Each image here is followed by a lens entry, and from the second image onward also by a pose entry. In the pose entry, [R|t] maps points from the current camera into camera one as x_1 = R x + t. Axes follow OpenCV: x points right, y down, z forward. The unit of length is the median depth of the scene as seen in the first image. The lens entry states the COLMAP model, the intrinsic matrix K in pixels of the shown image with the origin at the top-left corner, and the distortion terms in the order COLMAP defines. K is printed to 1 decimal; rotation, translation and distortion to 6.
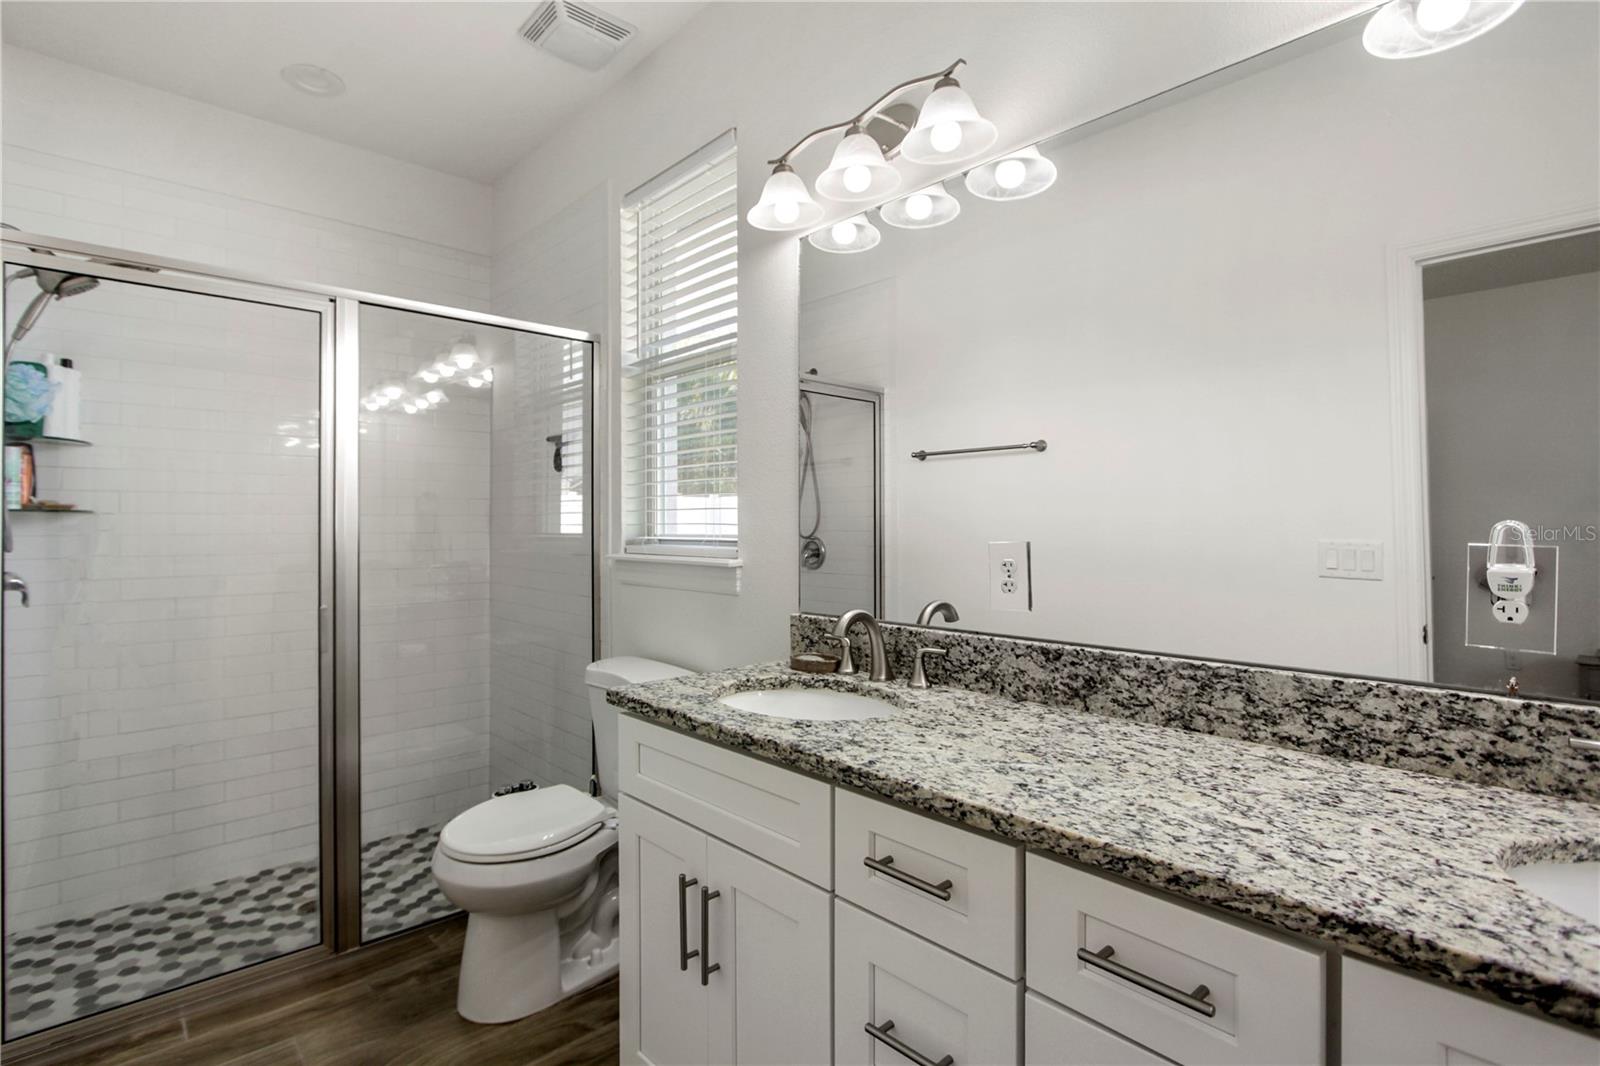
lens RADIAL K [[764.3, 0, 787.9], [0, 764.3, 538.1], [0, 0, 1]] dist [-0.008304, -0.000217]
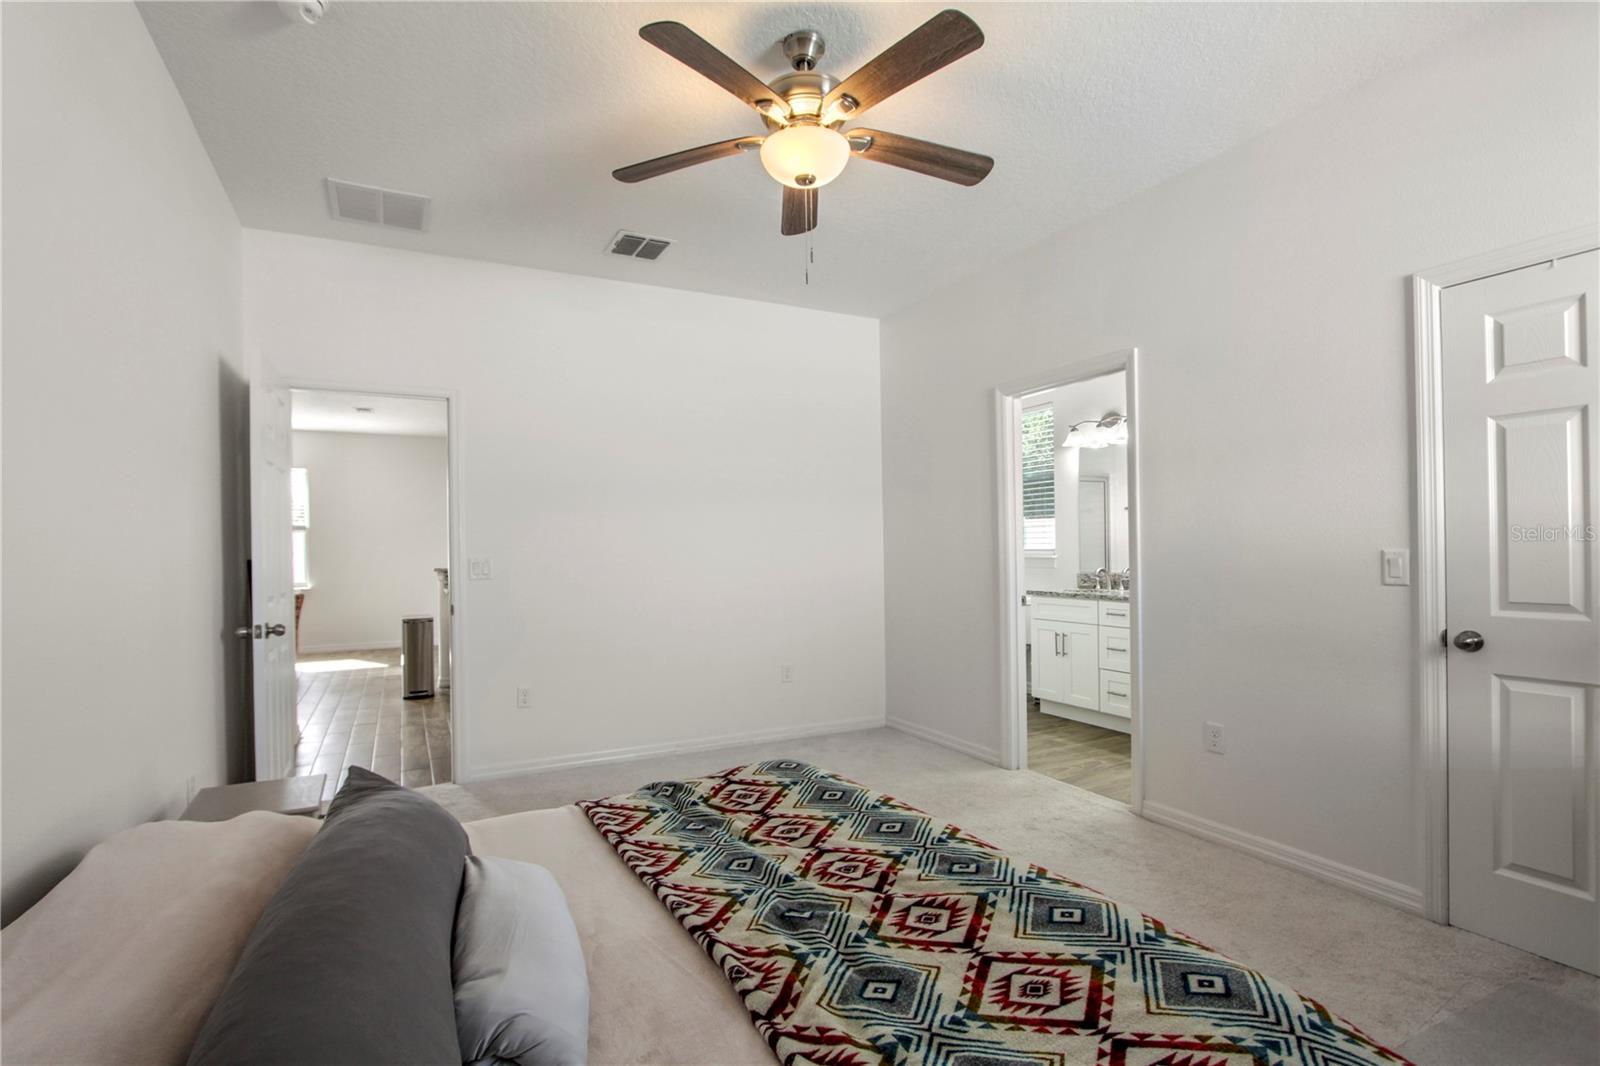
lens RADIAL K [[763.9, 0, 790.0], [0, 763.9, 561.9], [0, 0, 1]] dist [-0.012869, 0.000380]
pose [[0.962857, -0.010394, -0.269811, -0.303549], [0.012338, 0.999909, 0.005511, 0.029597], [0.269729, -0.008635, 0.962897, -2.430459]]
